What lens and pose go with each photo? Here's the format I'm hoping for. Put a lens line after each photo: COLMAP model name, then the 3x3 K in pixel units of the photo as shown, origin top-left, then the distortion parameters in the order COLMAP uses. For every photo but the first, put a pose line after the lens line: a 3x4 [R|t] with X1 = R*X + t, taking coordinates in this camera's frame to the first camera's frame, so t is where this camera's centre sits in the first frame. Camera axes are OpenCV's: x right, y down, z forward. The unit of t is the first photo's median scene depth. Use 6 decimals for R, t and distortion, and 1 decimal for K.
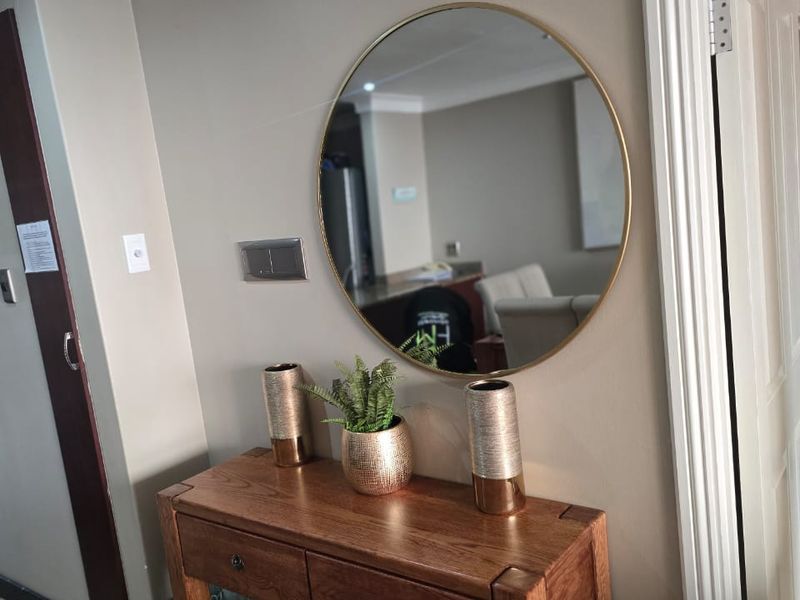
lens RADIAL K [[682.3, 0, 402.1], [0, 682.3, 313.5], [0, 0, 1]] dist [-0.003766, 0.000465]
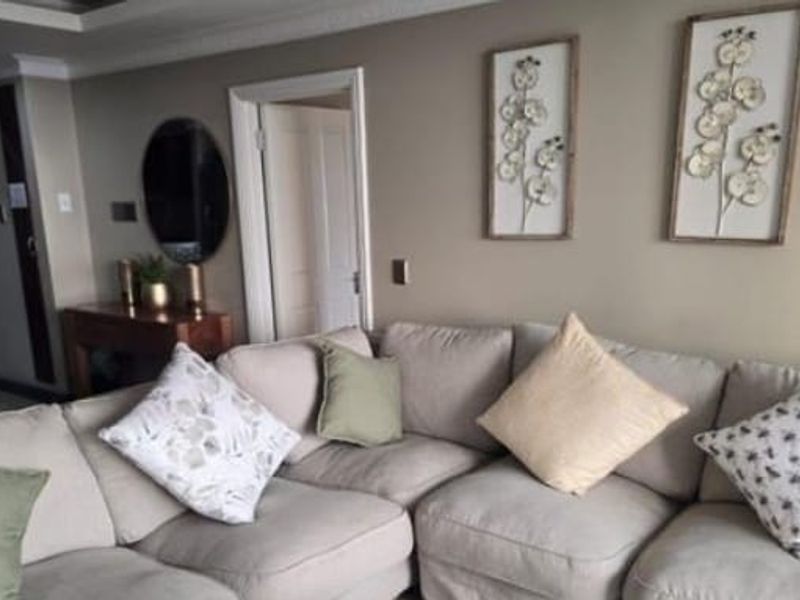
lens RADIAL K [[682.3, 0, 402.1], [0, 682.3, 313.5], [0, 0, 1]] dist [-0.003766, 0.000465]
pose [[0.996017, 0.078298, 0.042662, 0.618871], [-0.080200, 0.995768, 0.044875, 0.079723], [-0.038968, -0.048117, 0.998081, -1.232029]]
